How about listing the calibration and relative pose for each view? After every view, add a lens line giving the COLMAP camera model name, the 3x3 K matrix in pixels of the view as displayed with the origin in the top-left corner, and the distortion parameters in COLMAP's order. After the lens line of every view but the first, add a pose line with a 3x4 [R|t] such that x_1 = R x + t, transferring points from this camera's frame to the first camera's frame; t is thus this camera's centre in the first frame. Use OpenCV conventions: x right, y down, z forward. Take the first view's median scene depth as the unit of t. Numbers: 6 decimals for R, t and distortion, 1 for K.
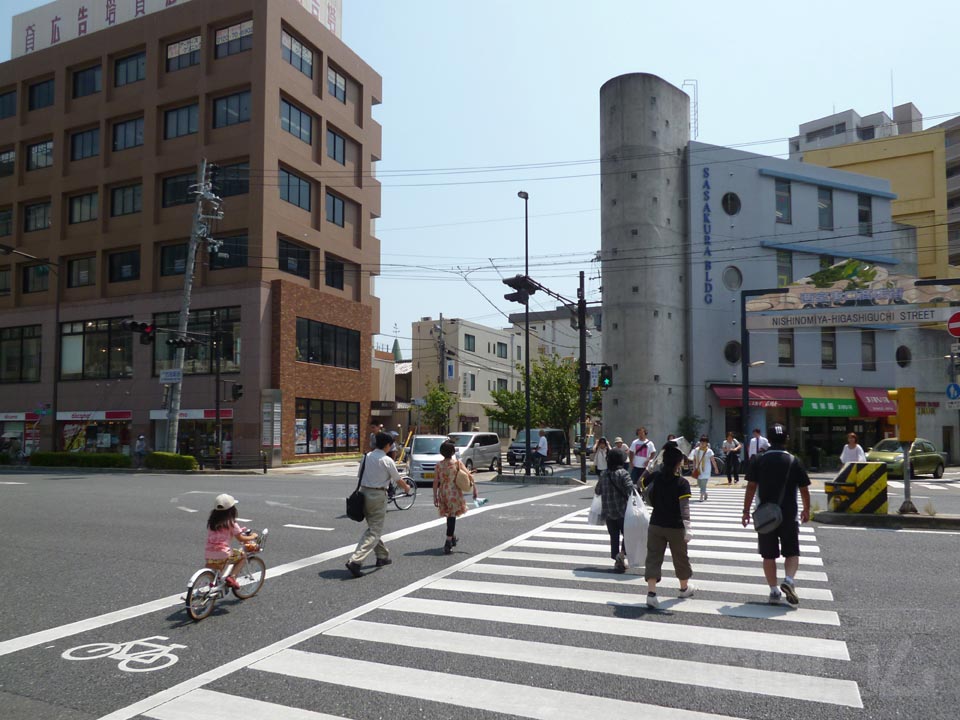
lens RADIAL K [[706.7, 0, 479.1], [0, 706.7, 398.6], [0, 0, 1]] dist [-0.021070, 0.008043]
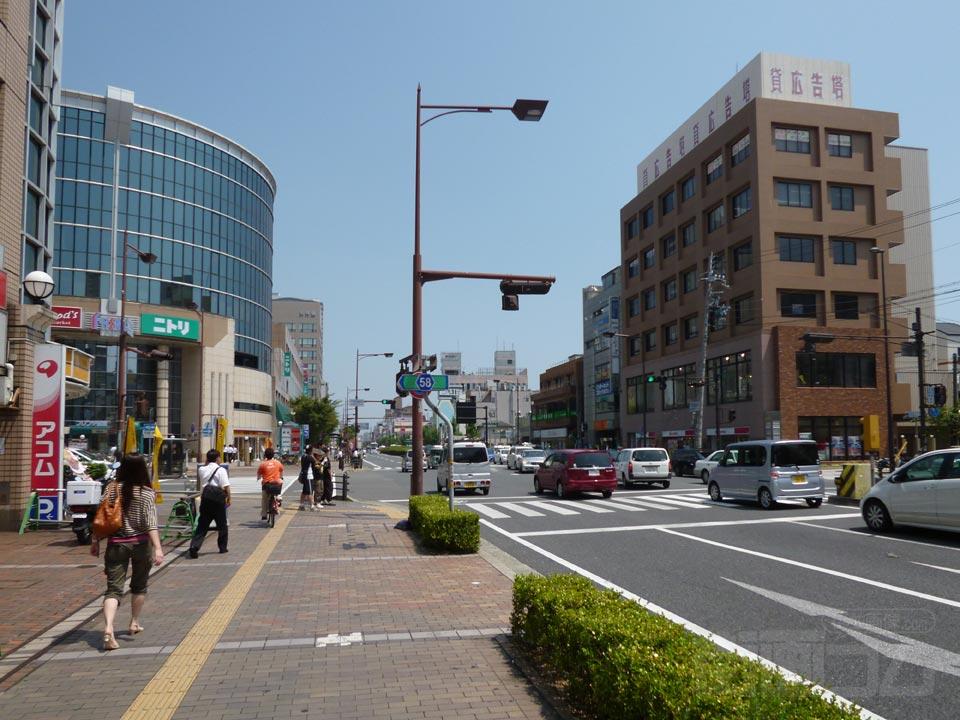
lens RADIAL K [[706.7, 0, 479.1], [0, 706.7, 398.6], [0, 0, 1]] dist [-0.021070, 0.008043]
pose [[0.570781, -0.057360, -0.819097, 0.412435], [0.045162, 0.998240, -0.038434, -0.009312], [0.819860, -0.015054, 0.572367, -0.174397]]
